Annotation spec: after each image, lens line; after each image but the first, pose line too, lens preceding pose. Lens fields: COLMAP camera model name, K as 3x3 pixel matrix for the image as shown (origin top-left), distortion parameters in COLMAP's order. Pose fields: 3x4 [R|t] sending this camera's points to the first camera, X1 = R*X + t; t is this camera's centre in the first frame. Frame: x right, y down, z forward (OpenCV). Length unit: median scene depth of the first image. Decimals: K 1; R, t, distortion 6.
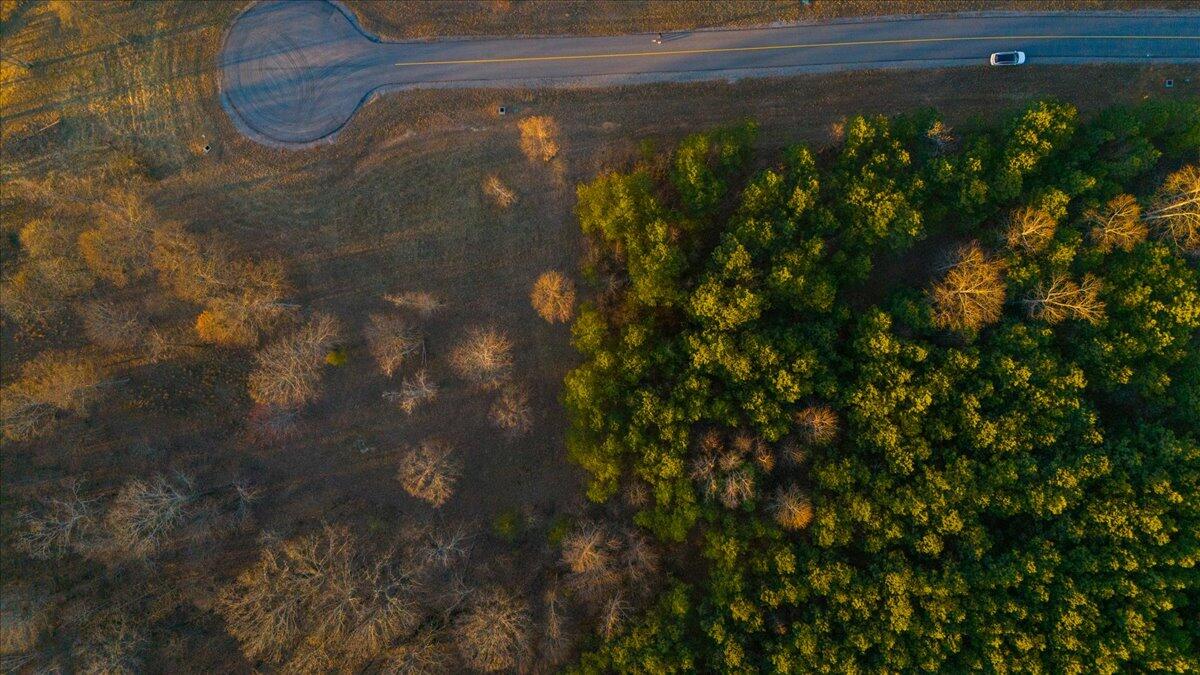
lens RADIAL K [[921.2, 0, 596.0], [0, 921.2, 333.2], [0, 0, 1]] dist [0.081078, -0.055758]
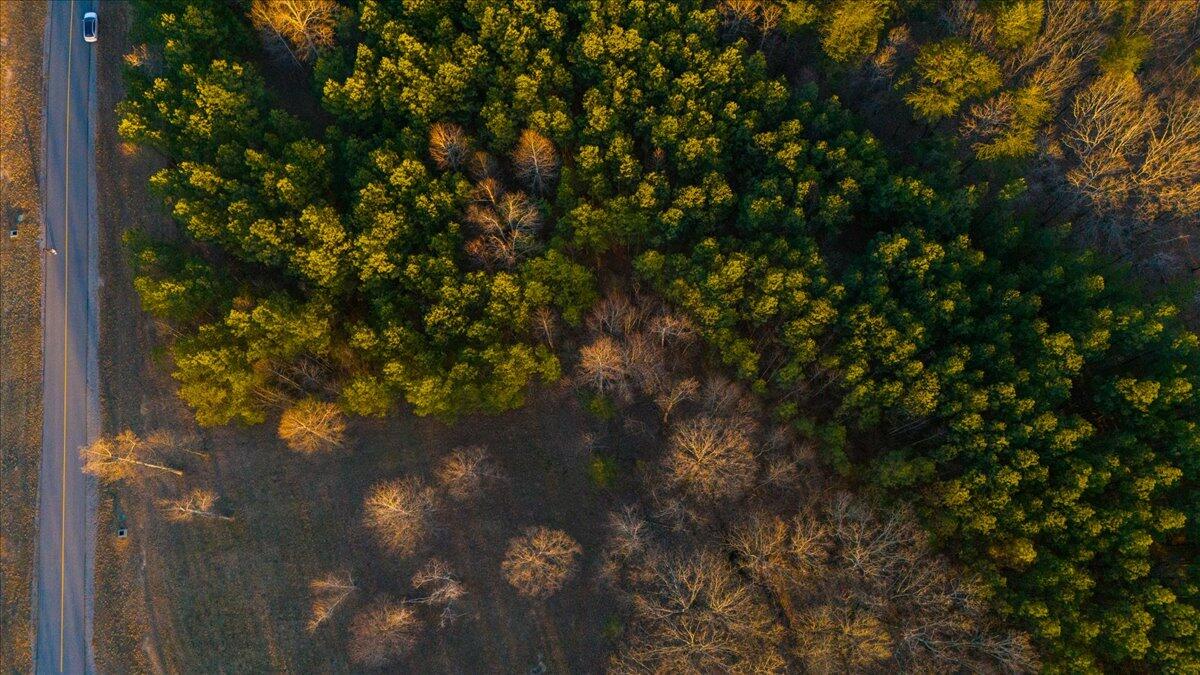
lens RADIAL K [[921.2, 0, 605.6], [0, 921.2, 332.7], [0, 0, 1]] dist [0.081078, -0.055758]
pose [[-0.101136, -0.954406, 0.280857, -0.233978], [0.994591, -0.103712, 0.005715, 0.236826], [0.023674, 0.279916, 0.959733, 0.142039]]
